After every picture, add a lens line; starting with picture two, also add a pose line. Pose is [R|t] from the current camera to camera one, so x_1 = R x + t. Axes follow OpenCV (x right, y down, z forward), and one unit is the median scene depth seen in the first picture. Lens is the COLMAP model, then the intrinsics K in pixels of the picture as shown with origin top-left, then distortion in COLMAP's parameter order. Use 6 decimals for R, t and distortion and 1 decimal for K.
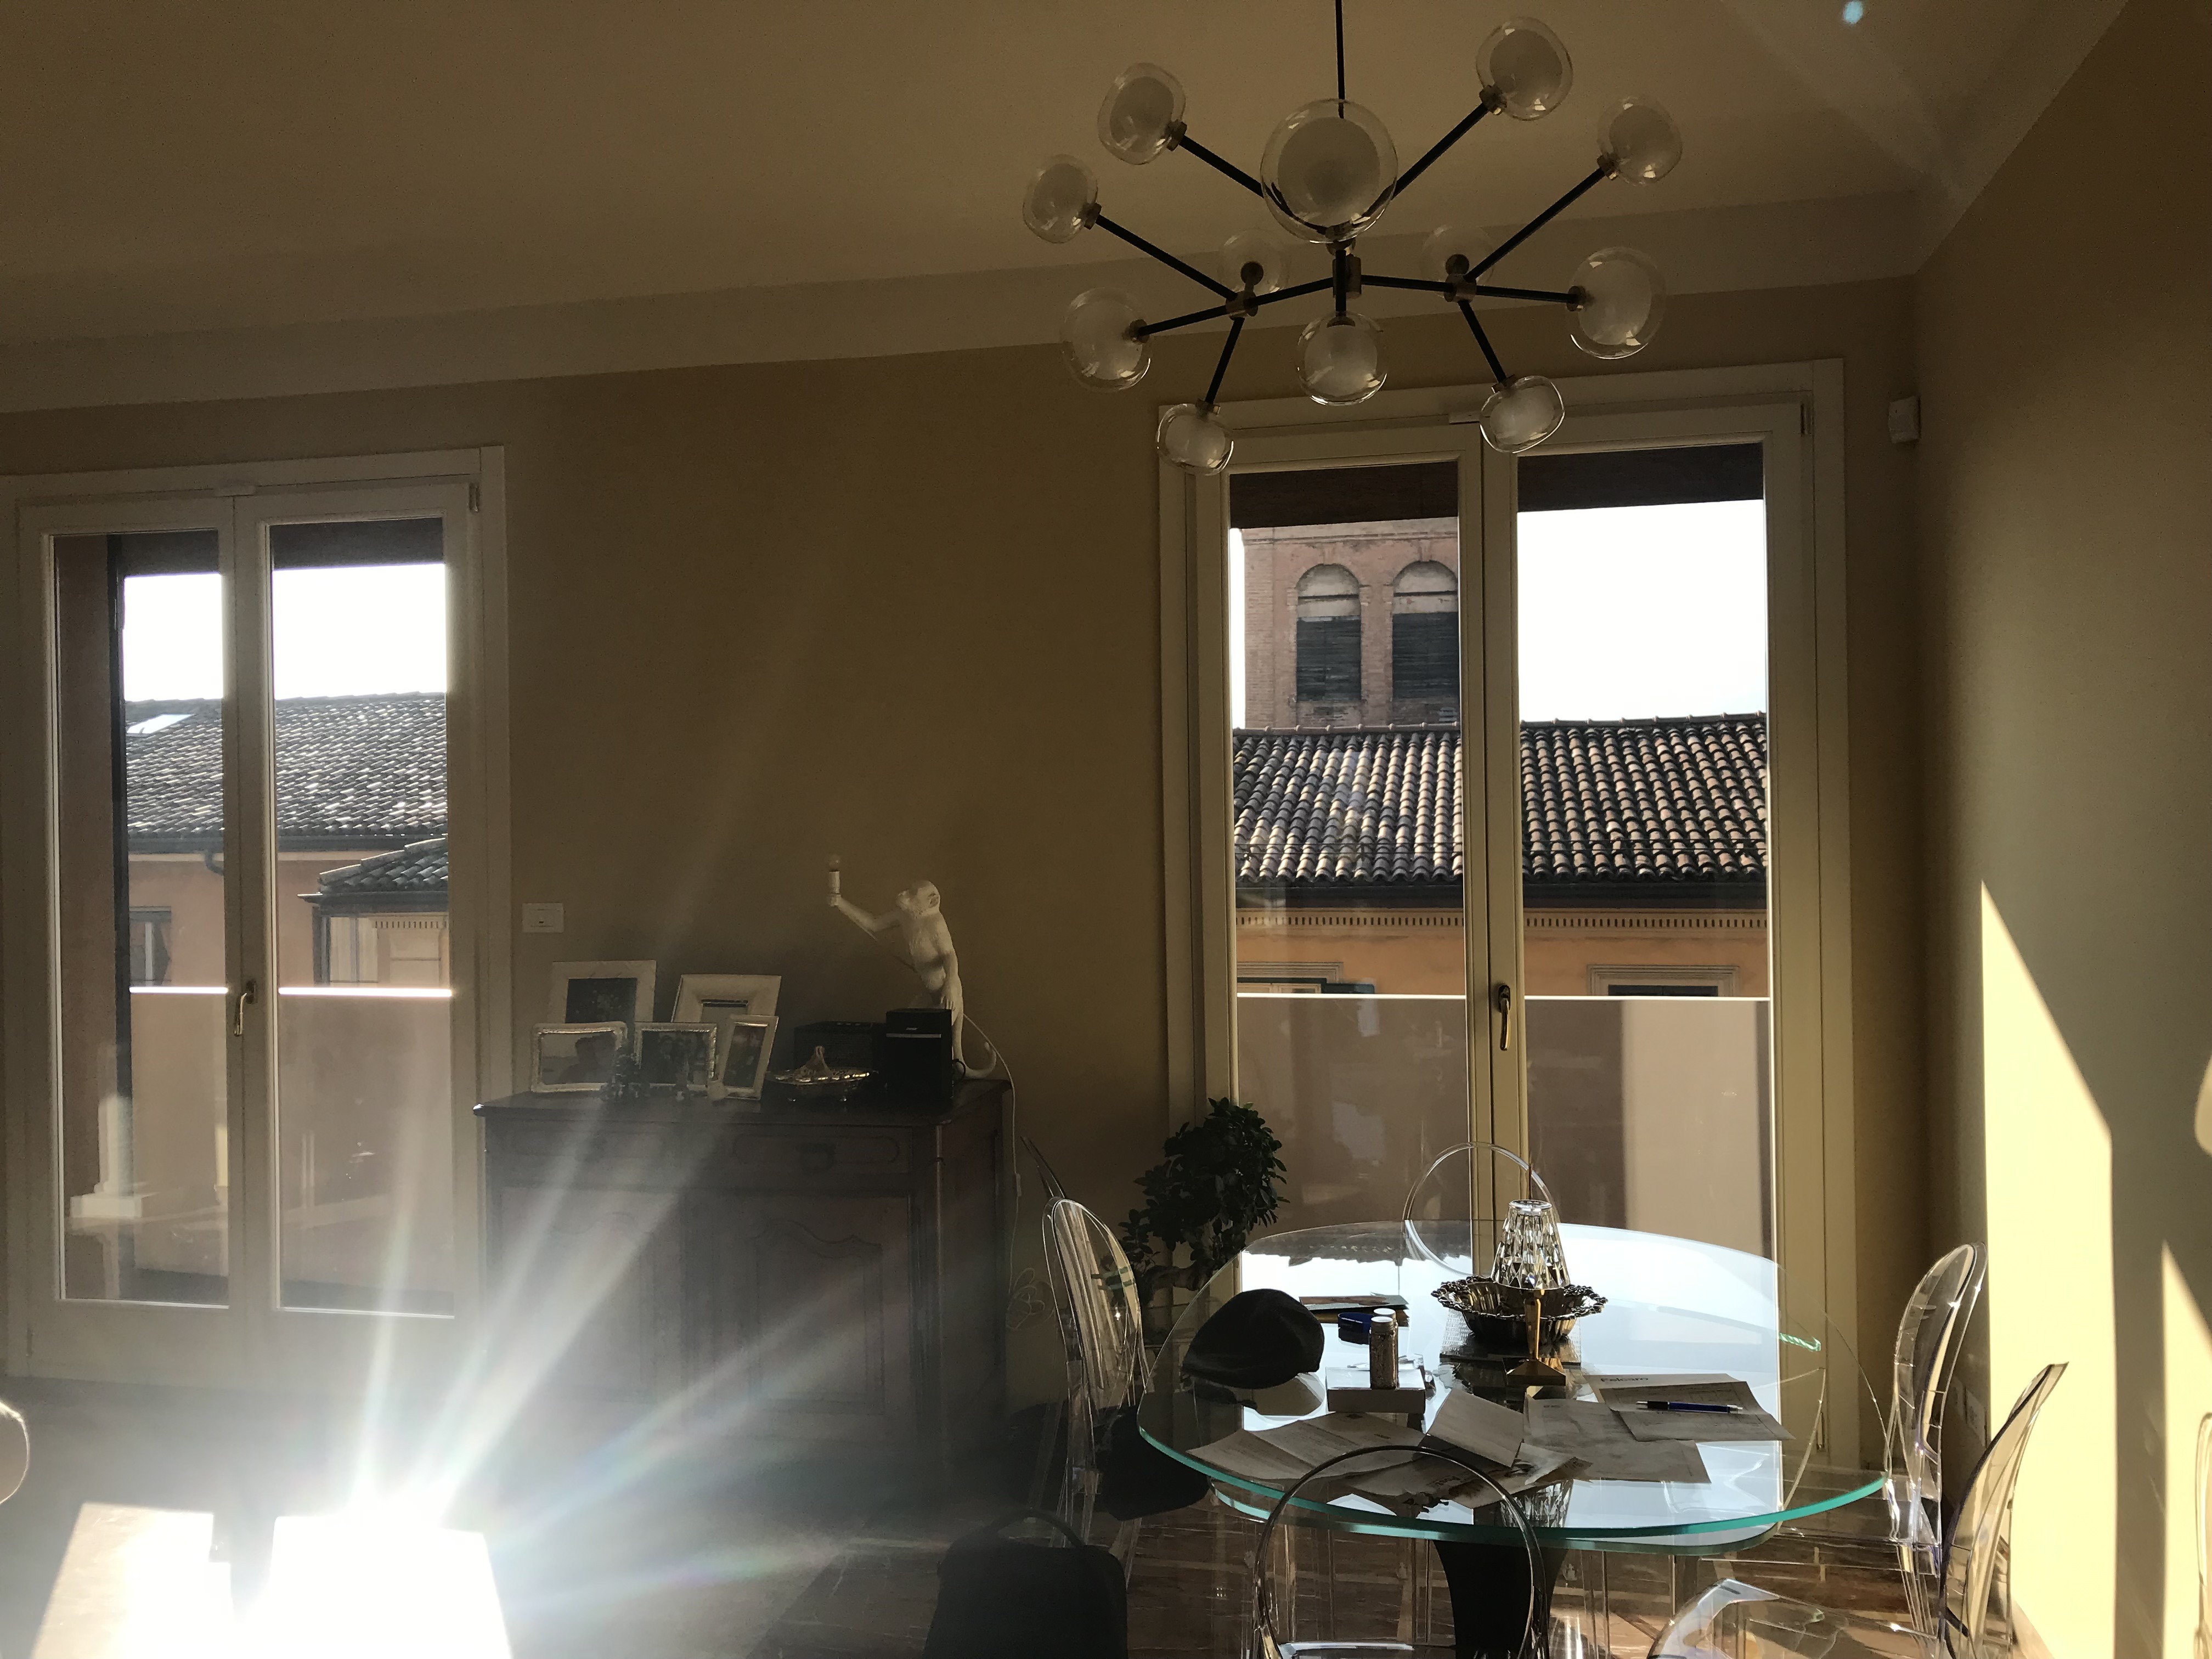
lens RADIAL K [[1814.5, 0, 1106.0], [0, 1814.5, 829.5], [0, 0, 1]] dist [0.004321, 0.001878]
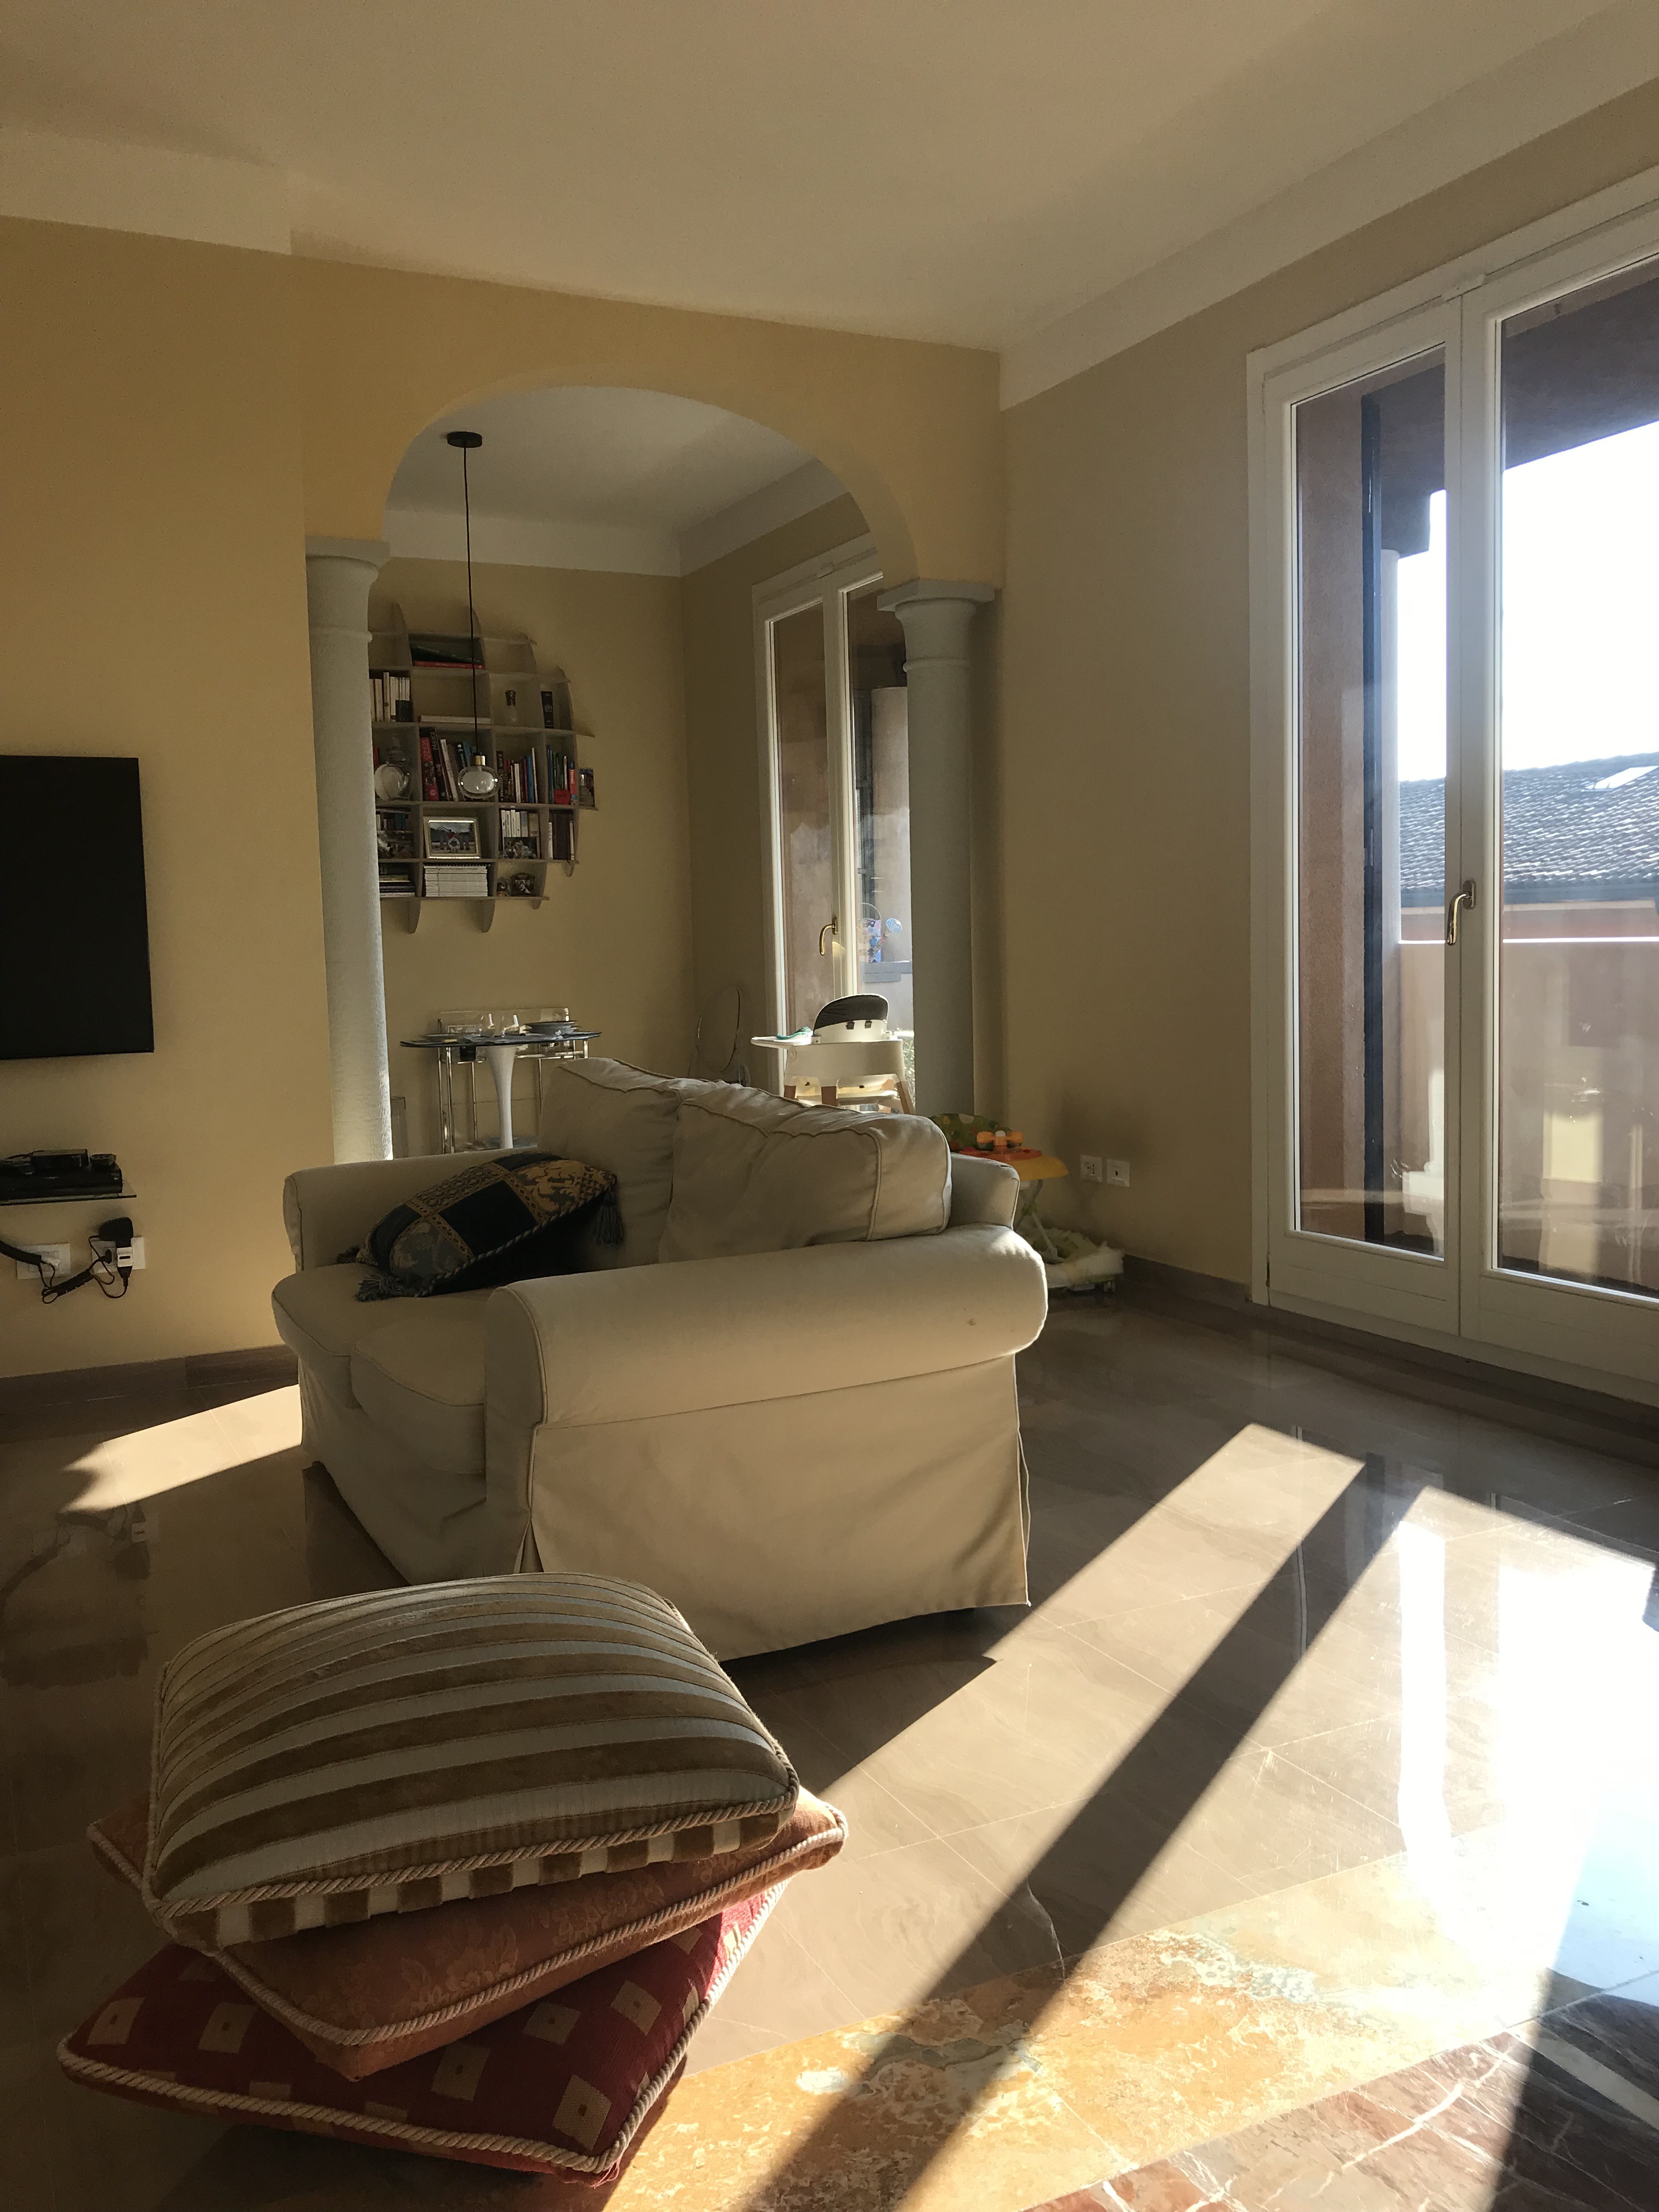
lens RADIAL K [[1814.5, 0, 829.5], [0, 1814.5, 1106.0], [0, 0, 1]] dist [0.004321, 0.001878]
pose [[0.614263, 0.066087, -0.786329, 0.019227], [0.017488, 0.995102, 0.097295, 0.096175], [0.788908, -0.073516, 0.610098, 0.230494]]
